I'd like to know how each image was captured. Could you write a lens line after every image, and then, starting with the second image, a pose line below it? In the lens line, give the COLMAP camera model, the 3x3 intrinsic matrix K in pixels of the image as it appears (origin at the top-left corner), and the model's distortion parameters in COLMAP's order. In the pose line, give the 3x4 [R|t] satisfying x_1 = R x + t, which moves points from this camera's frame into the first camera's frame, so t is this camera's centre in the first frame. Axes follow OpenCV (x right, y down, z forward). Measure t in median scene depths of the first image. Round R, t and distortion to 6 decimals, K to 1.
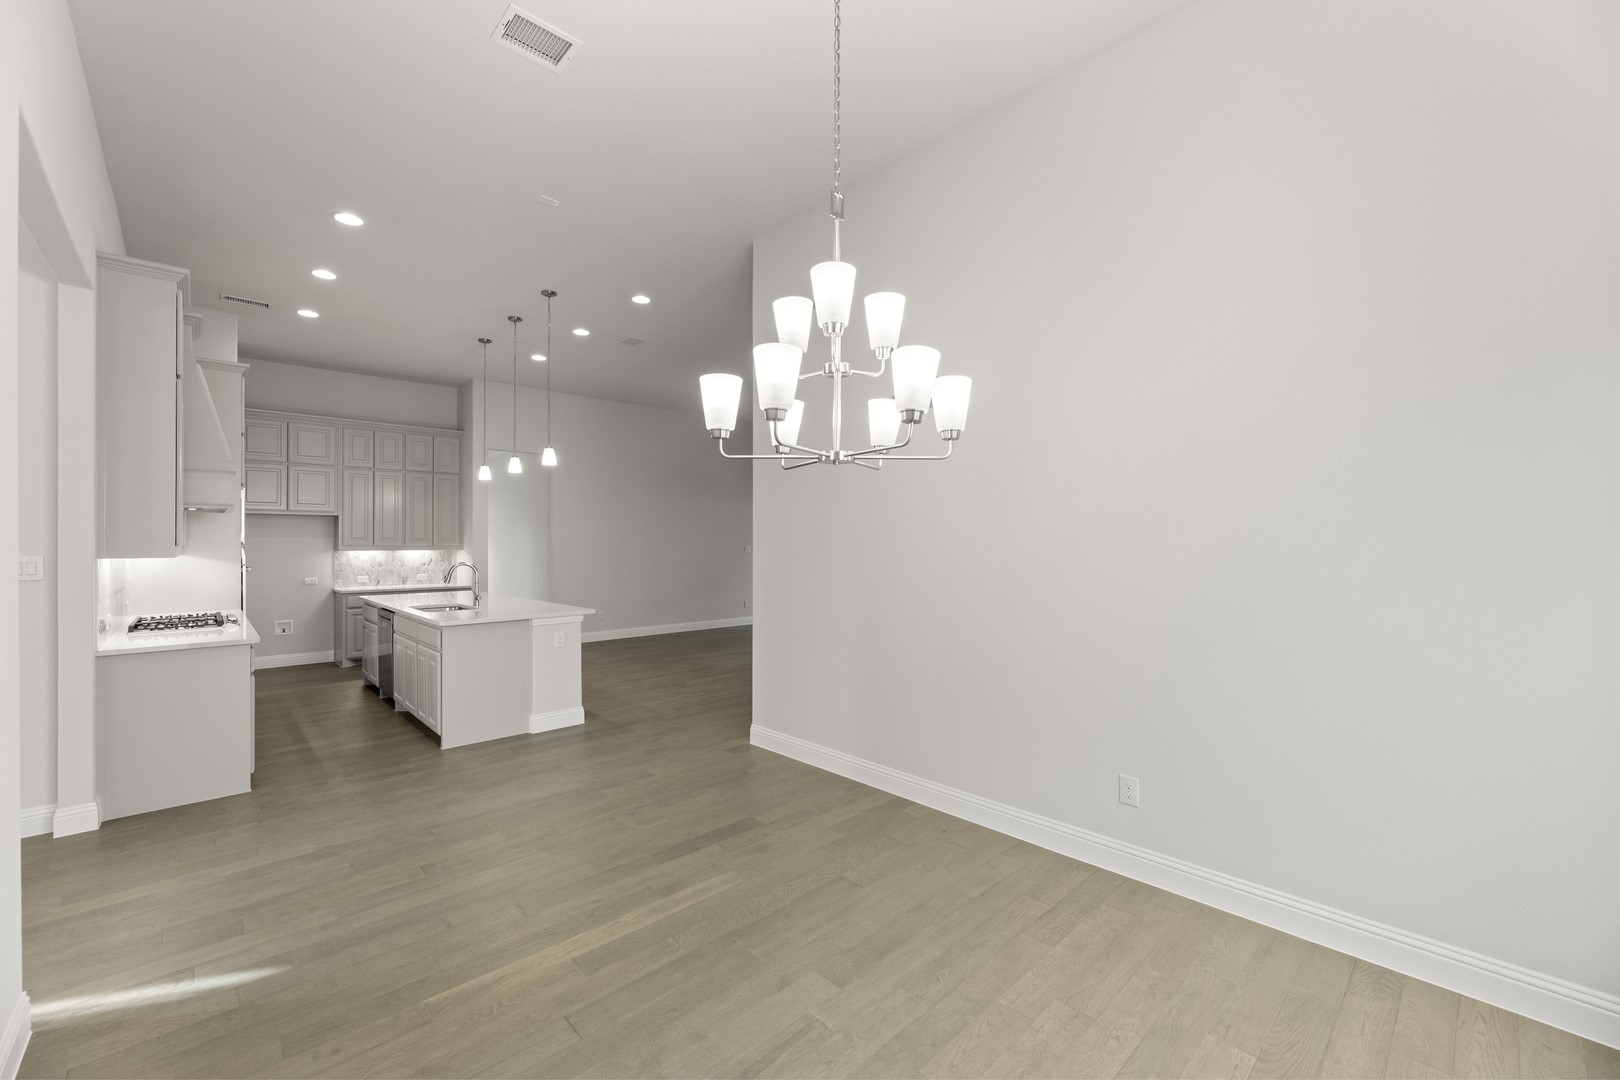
lens RADIAL K [[647.9, 0, 819.9], [0, 647.9, 543.7], [0, 0, 1]] dist [-0.000009, -0.000705]
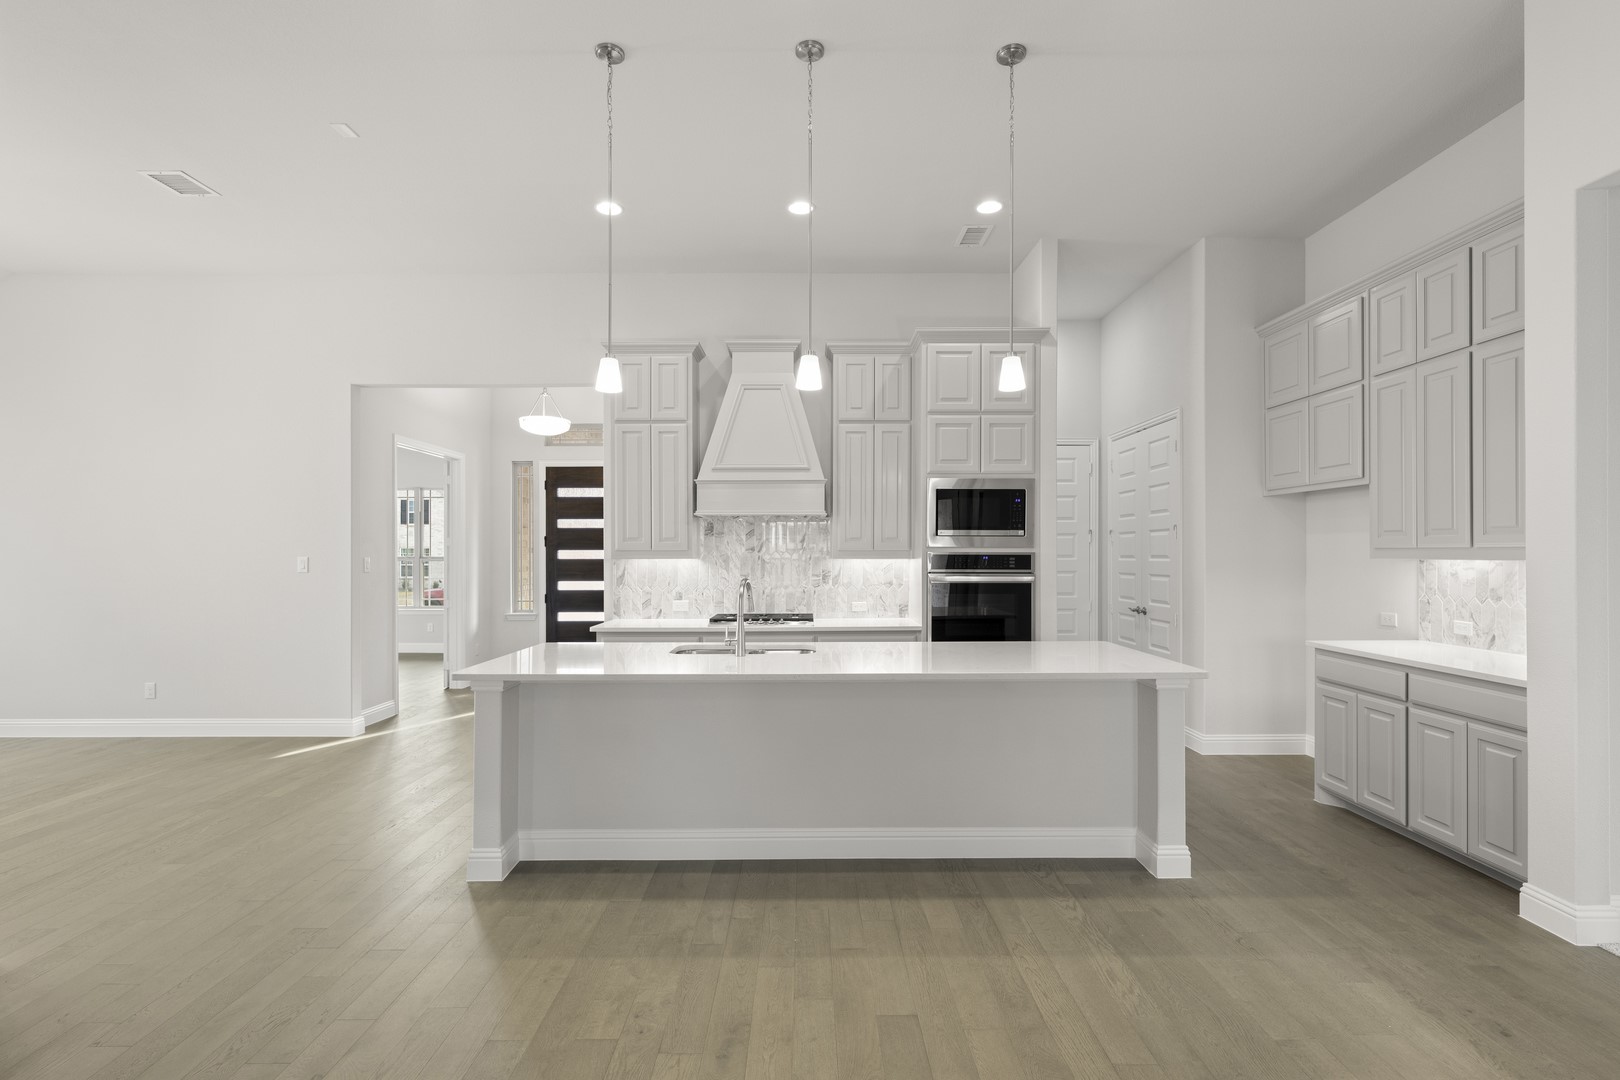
lens RADIAL K [[747.6, 0, 811.7], [0, 747.6, 552.9], [0, 0, 1]] dist [-0.001625, 0.000257]
pose [[-0.688774, 0.004966, -0.724959, -0.073478], [0.005024, 0.999985, 0.002077, 0.003537], [0.724959, -0.002212, -0.688789, 1.055183]]
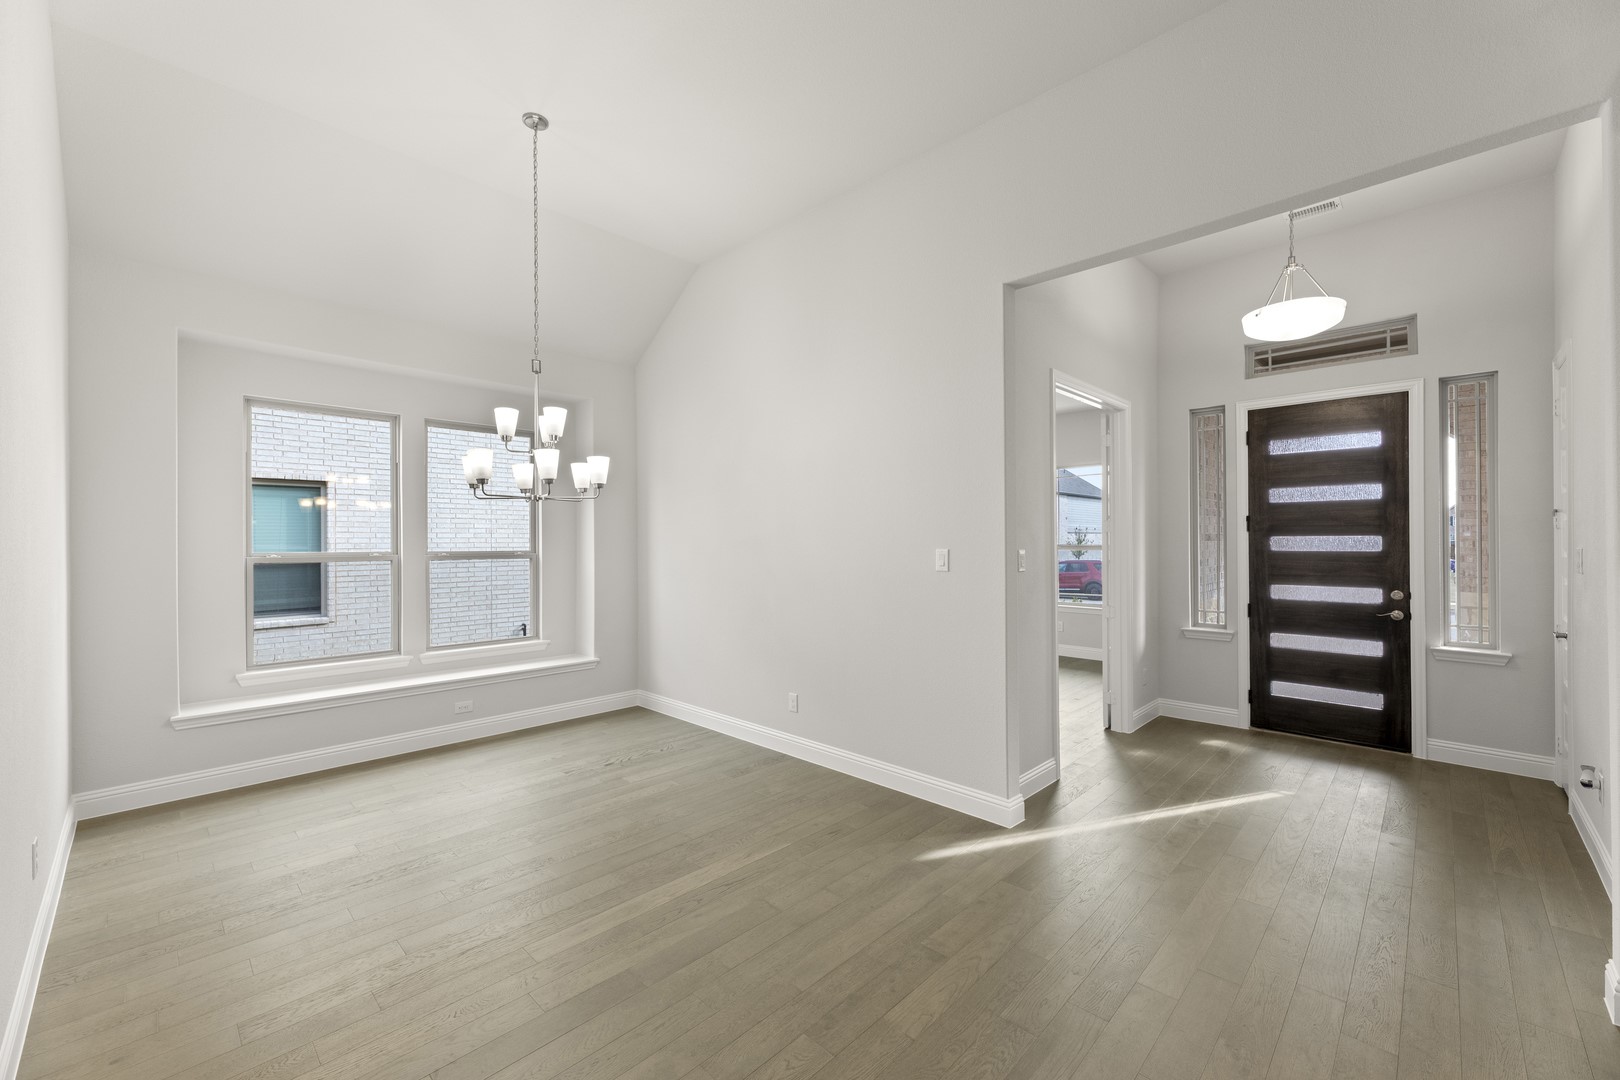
lens RADIAL K [[647.9, 0, 823.4], [0, 647.9, 537.5], [0, 0, 1]] dist [-0.000009, -0.000705]
pose [[-0.998805, 0.009142, -0.048015, -0.157028], [0.009411, 0.999941, -0.005376, 0.000144], [0.047963, -0.005822, -0.998832, 0.633885]]
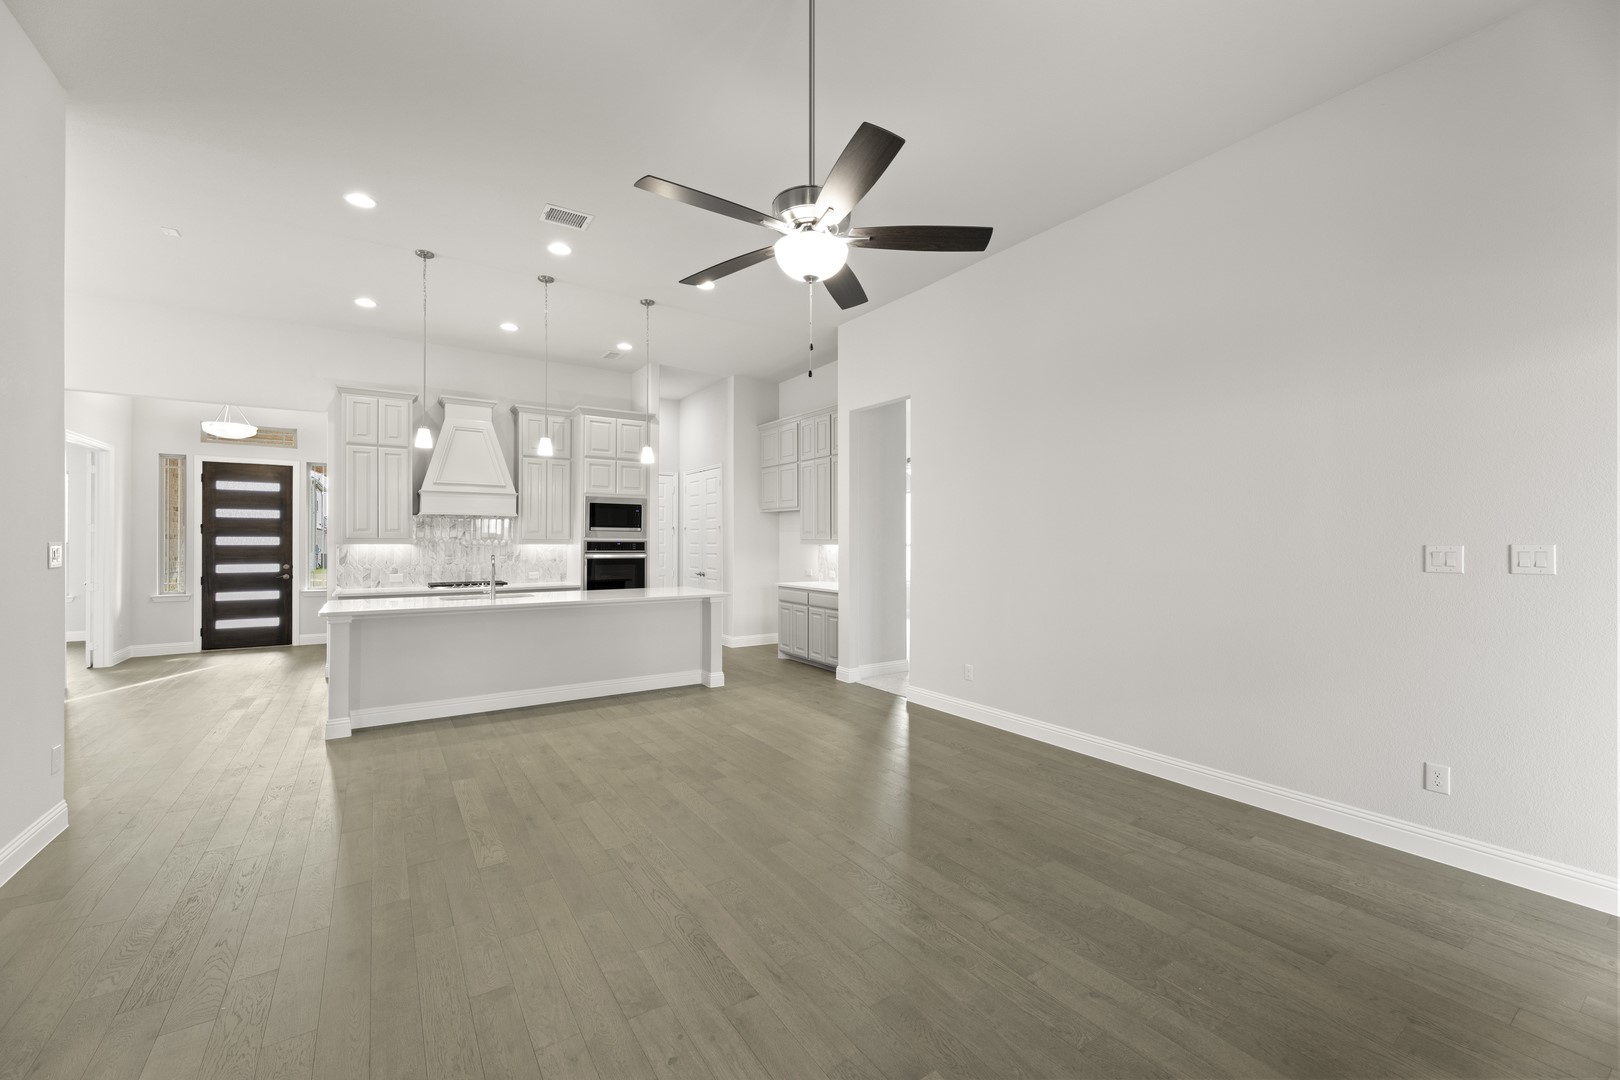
lens RADIAL K [[647.9, 0, 807.4], [0, 647.9, 539.8], [0, 0, 1]] dist [-0.000009, -0.000705]
pose [[-0.175125, 0.002410, -0.984543, 0.251884], [-0.000916, 0.999996, 0.002610, 0.001277], [0.984546, 0.001359, -0.175122, 1.163047]]
